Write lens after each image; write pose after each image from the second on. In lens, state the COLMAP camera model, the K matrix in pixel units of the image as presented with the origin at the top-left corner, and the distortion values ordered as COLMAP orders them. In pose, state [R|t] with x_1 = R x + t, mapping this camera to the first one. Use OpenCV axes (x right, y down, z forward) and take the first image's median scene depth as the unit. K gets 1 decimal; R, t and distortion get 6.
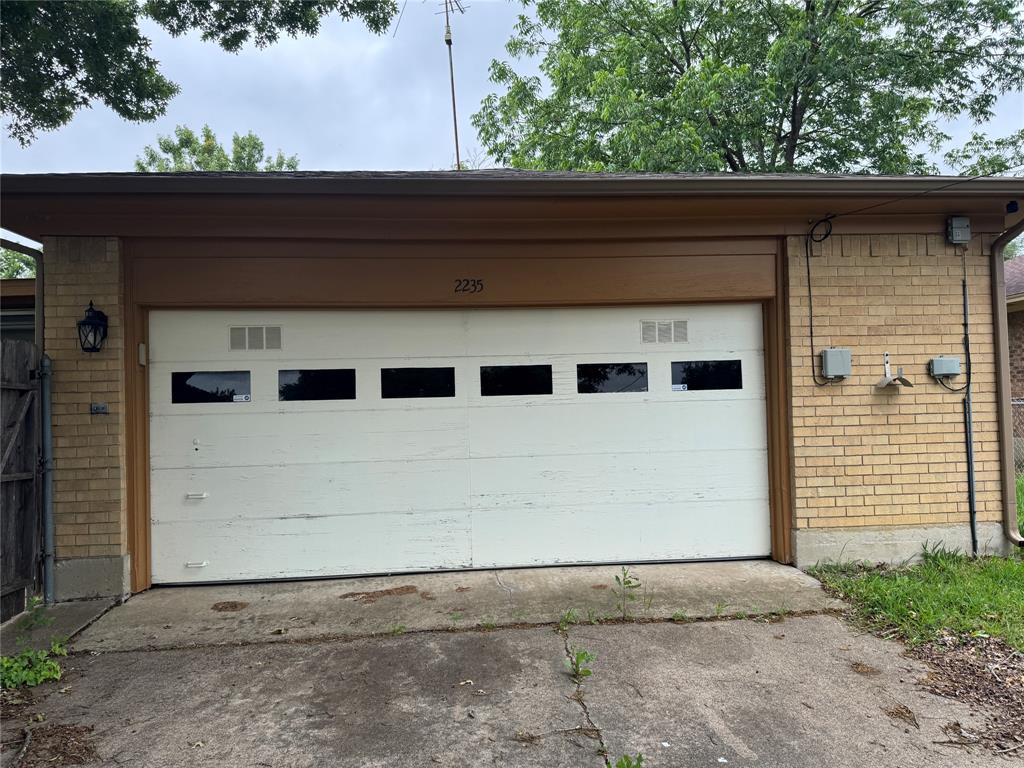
lens RADIAL K [[701.7, 0, 518.4], [0, 701.7, 381.9], [0, 0, 1]] dist [0.005992, 0.000286]
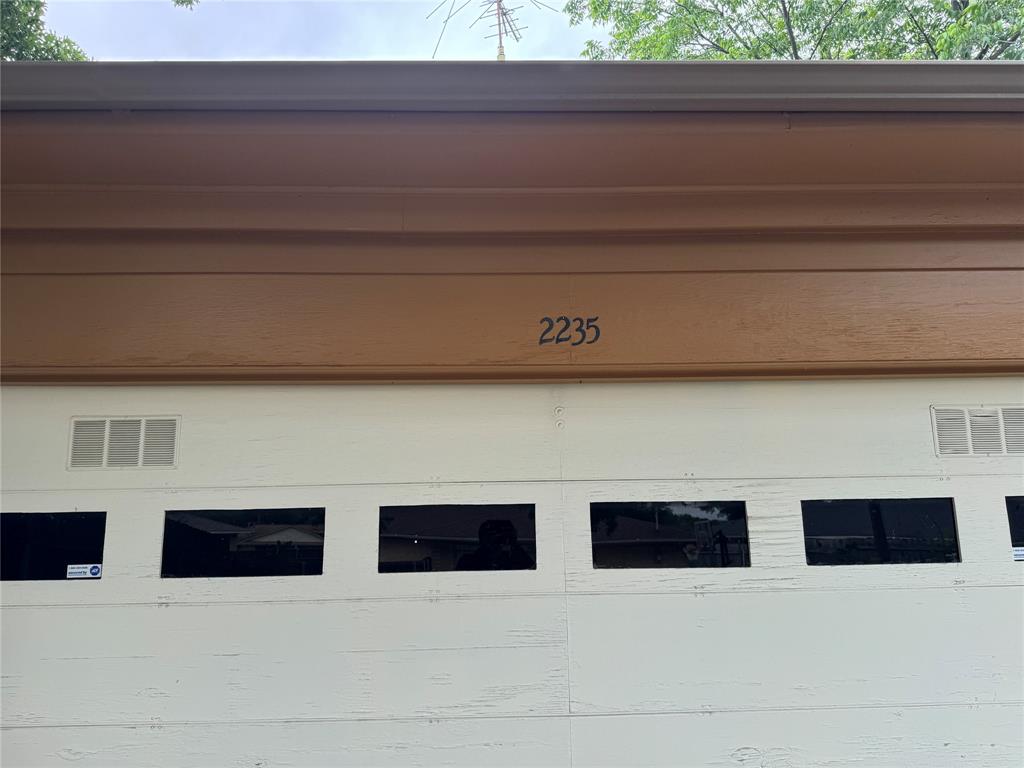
lens RADIAL K [[701.7, 0, 505.1], [0, 701.7, 379.5], [0, 0, 1]] dist [0.005992, 0.000286]
pose [[0.999156, -0.003456, -0.040936, -0.091928], [-0.005120, 0.978210, -0.207554, -0.006030], [0.040761, 0.207589, 0.977367, 0.526416]]
